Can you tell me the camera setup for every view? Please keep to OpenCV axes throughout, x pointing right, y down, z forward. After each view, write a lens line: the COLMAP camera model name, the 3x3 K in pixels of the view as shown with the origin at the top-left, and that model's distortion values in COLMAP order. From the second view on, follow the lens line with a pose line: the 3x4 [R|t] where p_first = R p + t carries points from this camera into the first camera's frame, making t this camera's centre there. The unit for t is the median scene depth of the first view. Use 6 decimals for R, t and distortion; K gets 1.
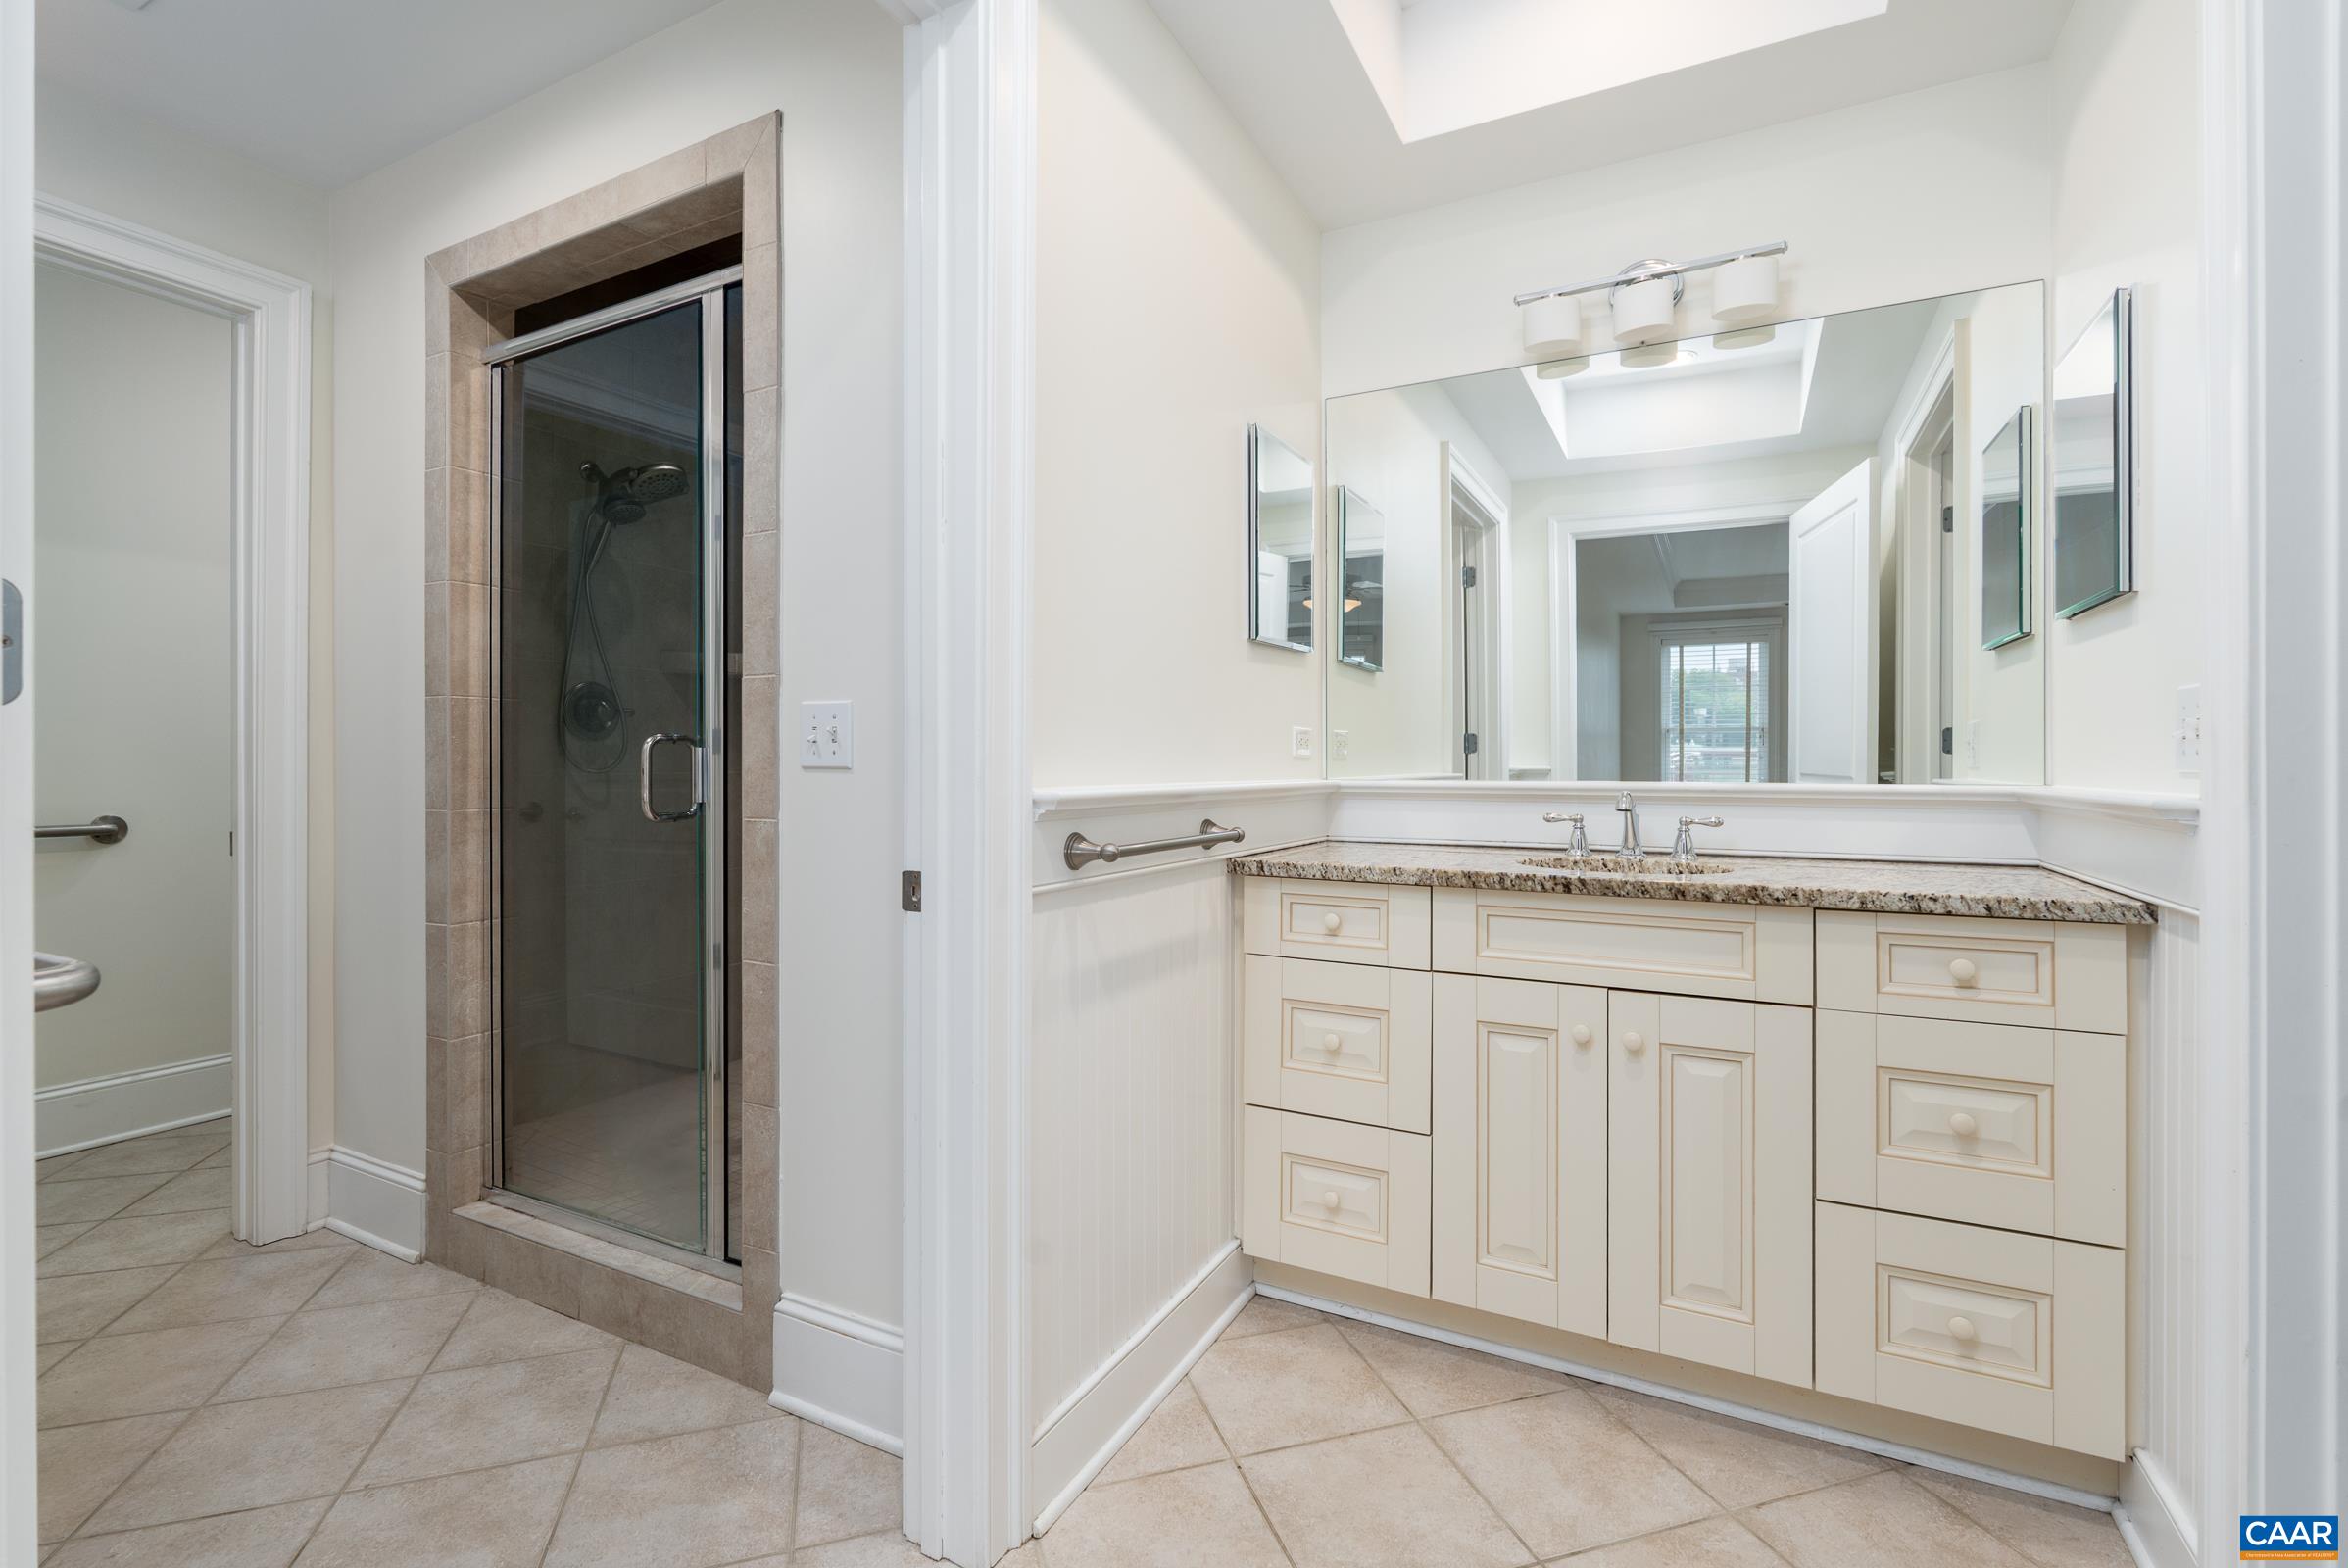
lens RADIAL K [[1045.4, 0, 1179.8], [0, 1045.4, 768.9], [0, 0, 1]] dist [-0.006487, 0.001246]
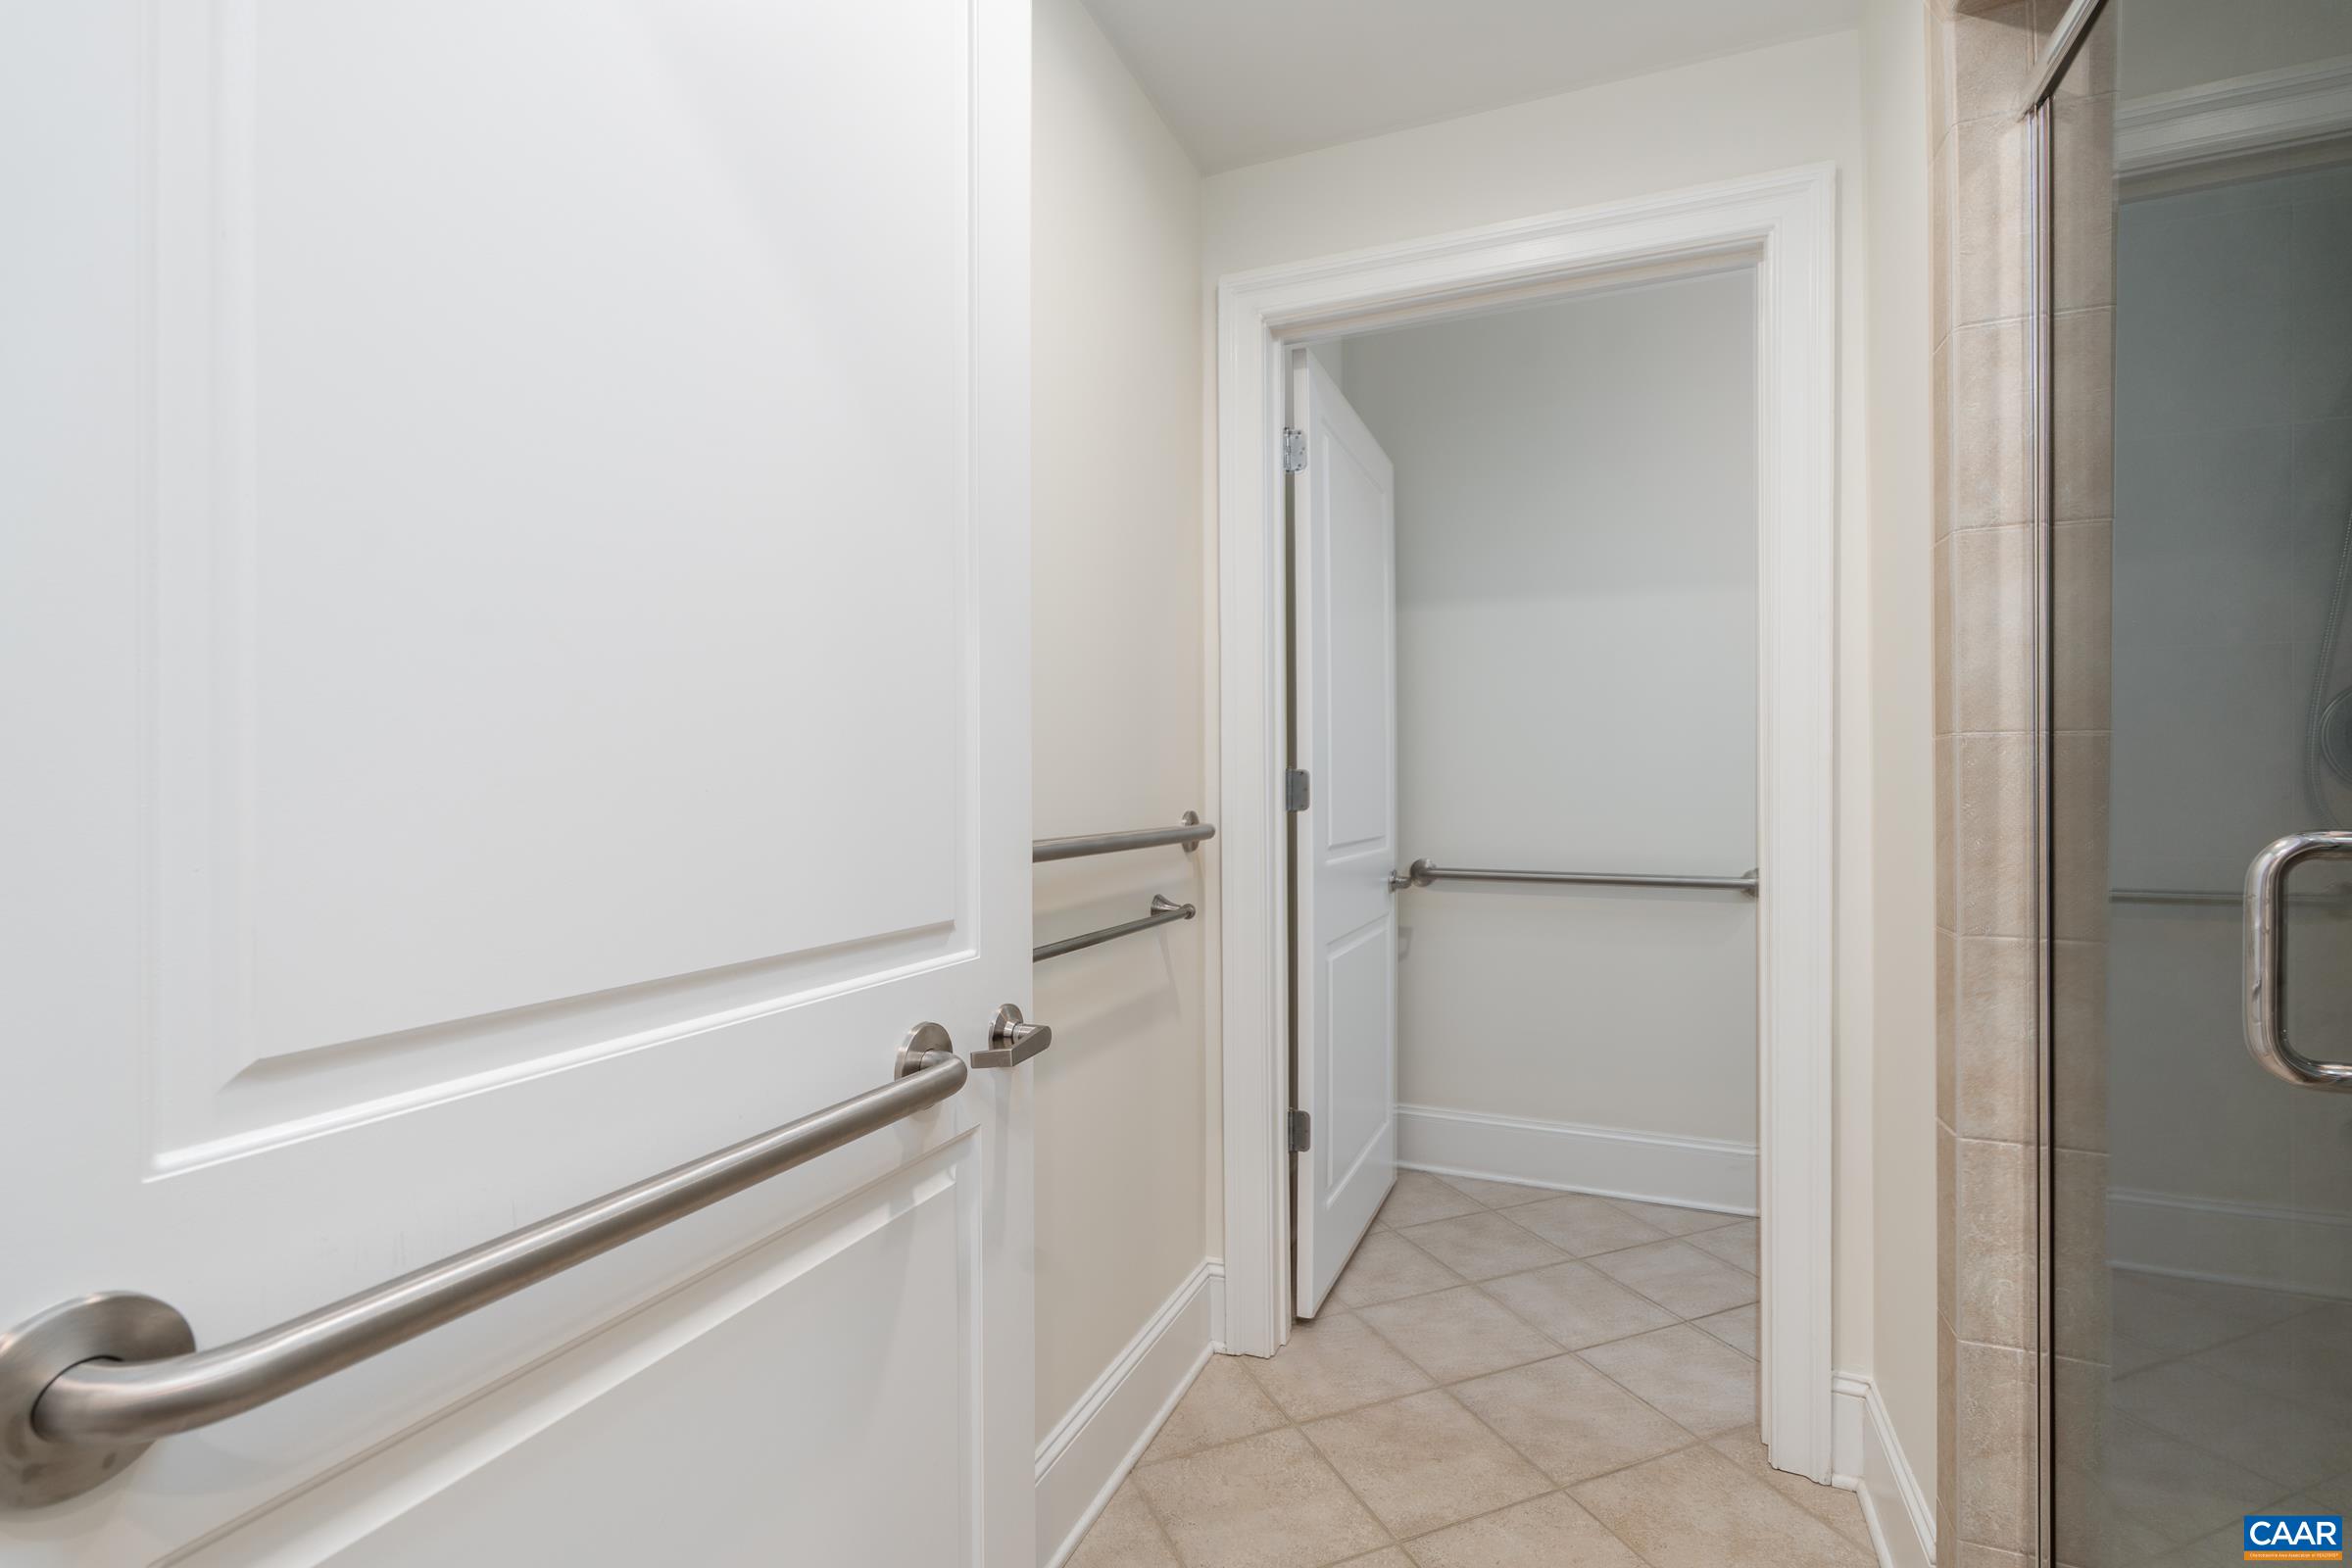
lens RADIAL K [[1047.2, 0, 1181.3], [0, 1047.2, 788.5], [0, 0, 1]] dist [-0.006487, 0.001246]
pose [[0.092046, -0.001657, -0.995753, -0.203920], [-0.006272, 0.999978, -0.002244, -0.042248], [0.995735, 0.006452, 0.092033, 0.614842]]
